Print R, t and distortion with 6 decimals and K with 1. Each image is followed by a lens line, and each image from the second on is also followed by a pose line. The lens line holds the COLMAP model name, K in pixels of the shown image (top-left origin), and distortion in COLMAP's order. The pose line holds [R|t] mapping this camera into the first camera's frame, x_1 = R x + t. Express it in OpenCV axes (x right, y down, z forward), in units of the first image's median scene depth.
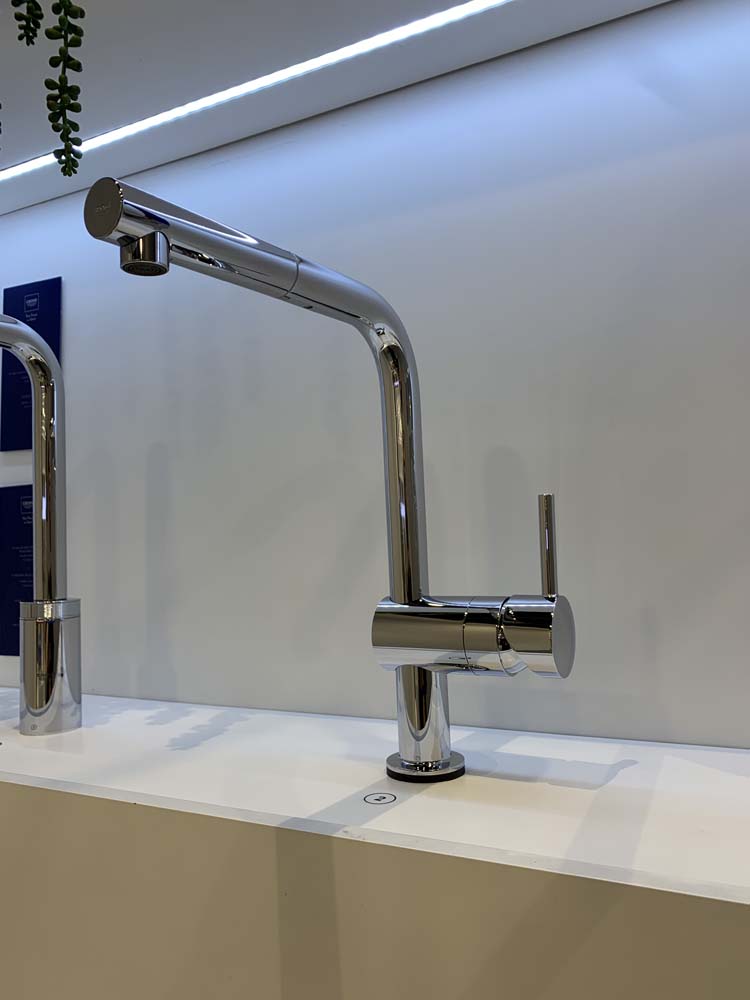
lens RADIAL K [[755.7, 0, 386.2], [0, 755.7, 501.1], [0, 0, 1]] dist [0.045014, -0.000905]
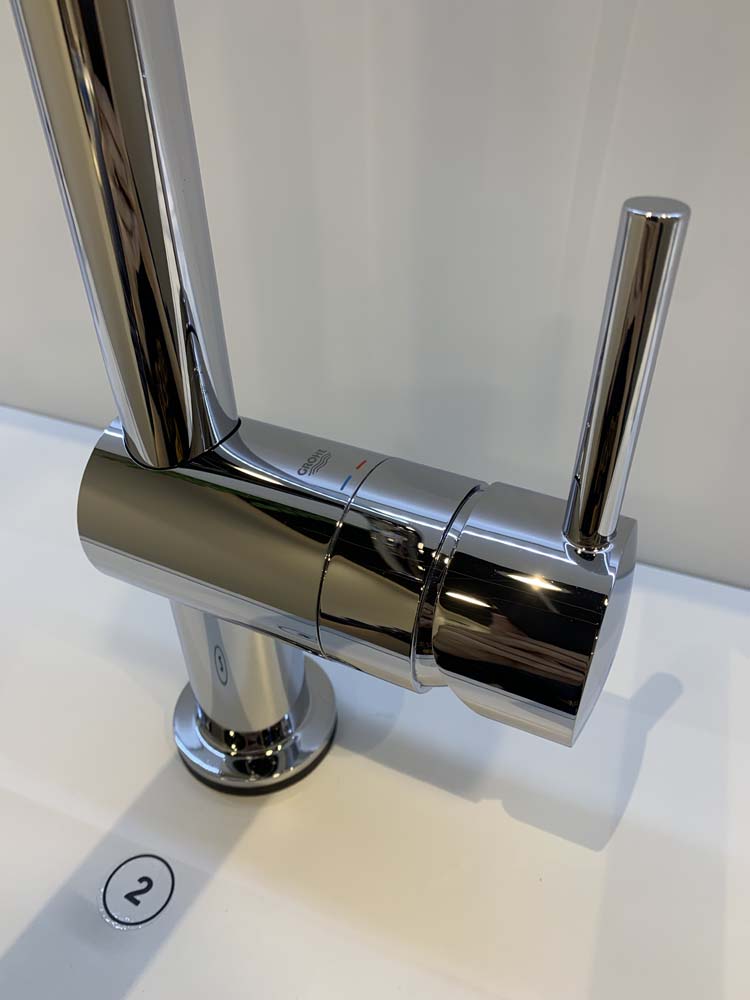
lens RADIAL K [[783.6, 0, 403.0], [0, 783.6, 501.1], [0, 0, 1]] dist [-0.034628, -0.000613]
pose [[0.995449, -0.012663, 0.094452, 0.096938], [-0.052931, 0.750721, 0.658495, -0.081470], [-0.079246, -0.660498, 0.746634, 0.714775]]
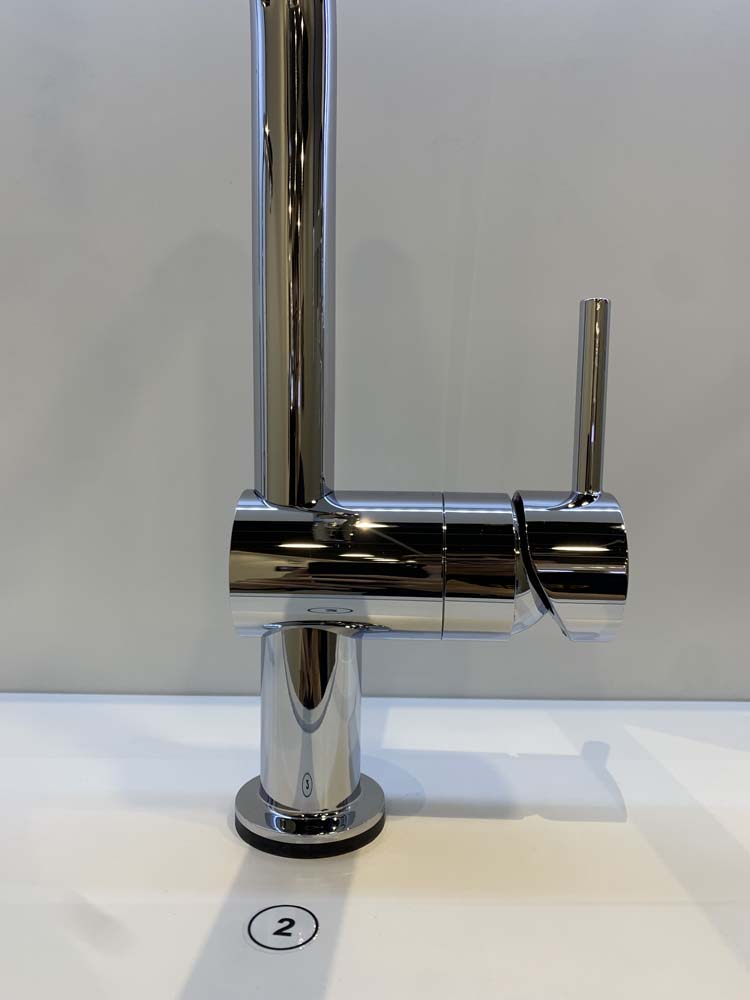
lens RADIAL K [[755.7, 0, 386.2], [0, 755.7, 501.1], [0, 0, 1]] dist [0.045014, -0.000905]
pose [[0.886292, 0.017483, 0.462796, -0.152017], [-0.075088, 0.991490, 0.106345, 0.076930], [-0.456998, -0.129003, 0.880063, 0.538793]]
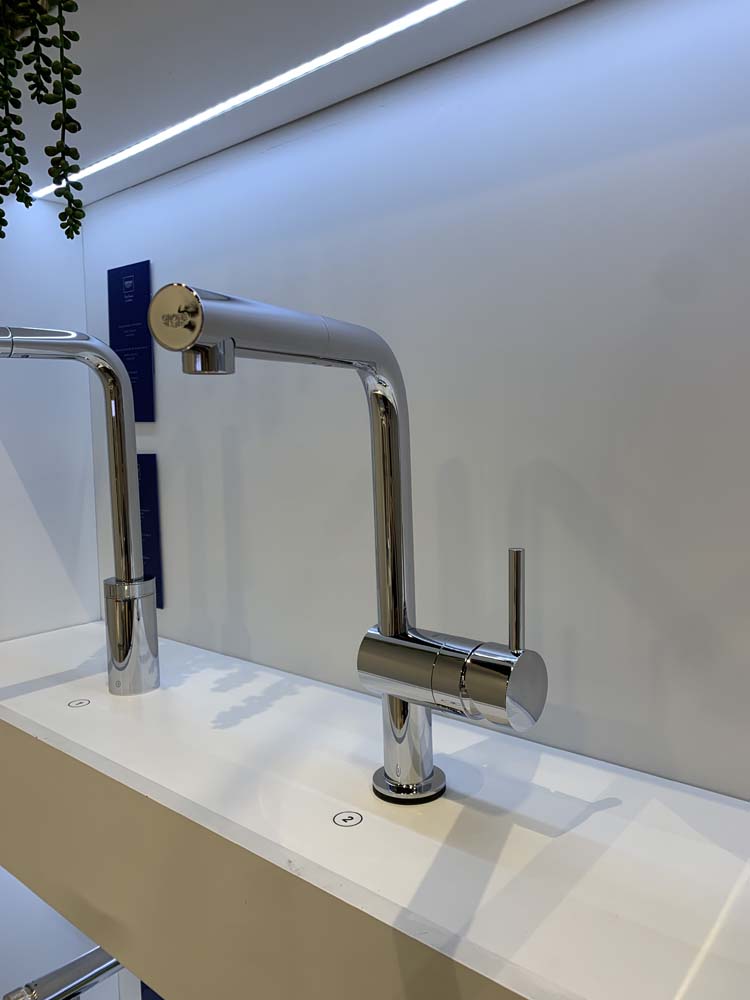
lens RADIAL K [[763.9, 0, 381.1], [0, 763.9, 494.4], [0, 0, 1]] dist [0.069888, -0.001110]
pose [[0.969487, 0.030159, -0.243280, 0.263805], [0.004708, 0.989930, 0.141480, -0.204680], [0.245097, -0.138309, 0.959582, 0.007196]]
